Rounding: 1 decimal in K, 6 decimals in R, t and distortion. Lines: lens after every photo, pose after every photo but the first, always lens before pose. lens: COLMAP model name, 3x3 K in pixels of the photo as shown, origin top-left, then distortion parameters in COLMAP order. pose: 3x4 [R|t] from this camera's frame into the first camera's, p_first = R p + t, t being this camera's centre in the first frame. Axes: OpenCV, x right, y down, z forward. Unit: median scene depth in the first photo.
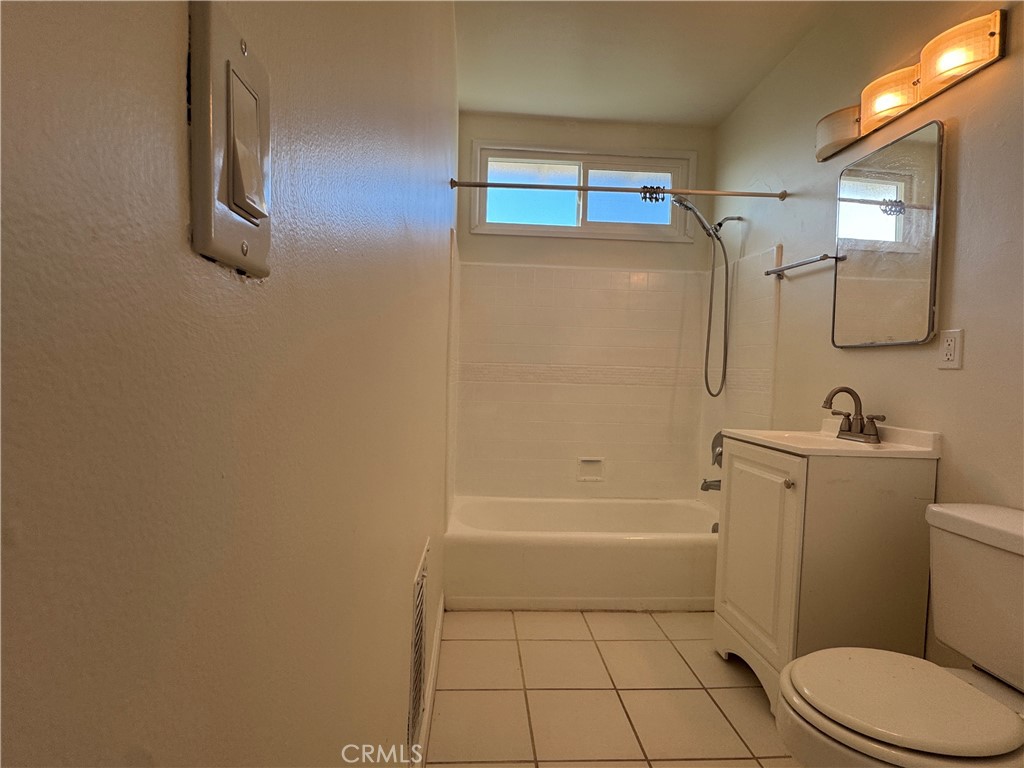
lens RADIAL K [[500.4, 0, 512.0], [0, 500.4, 384.0], [0, 0, 1]] dist [-0.002124, -0.000042]
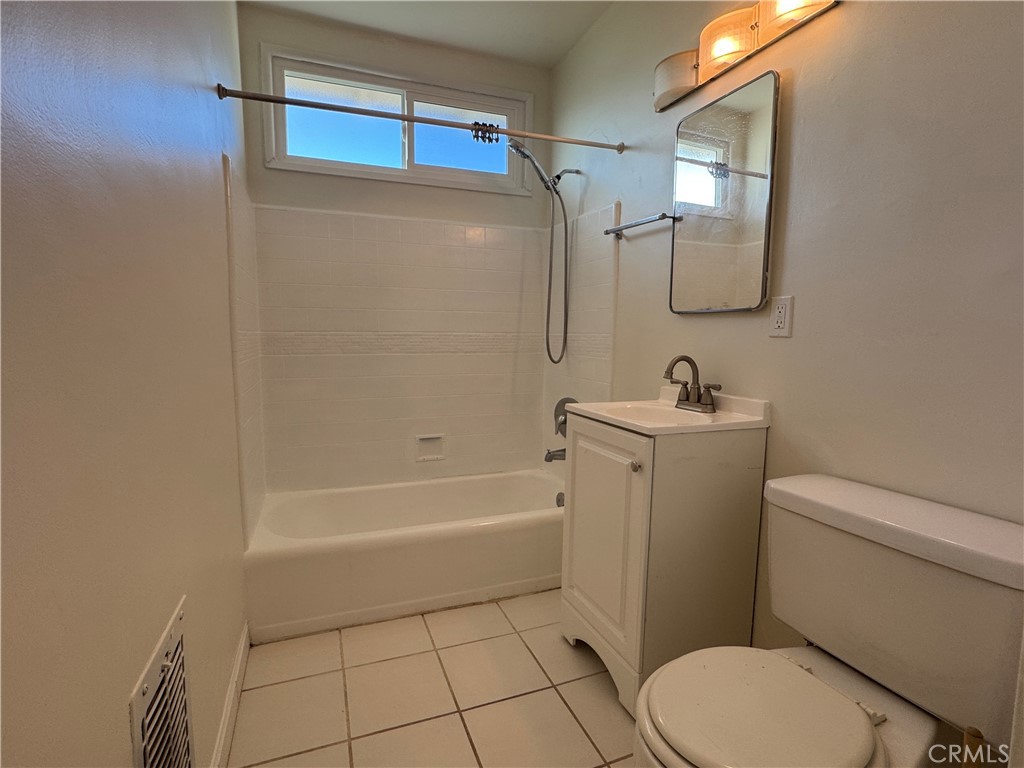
lens RADIAL K [[500.4, 0, 512.0], [0, 500.4, 384.0], [0, 0, 1]] dist [-0.002124, -0.000042]
pose [[0.954522, -0.050412, 0.293847, 0.059461], [0.026150, 0.995959, 0.085921, -0.027167], [-0.296990, -0.074330, 0.951983, 0.160858]]
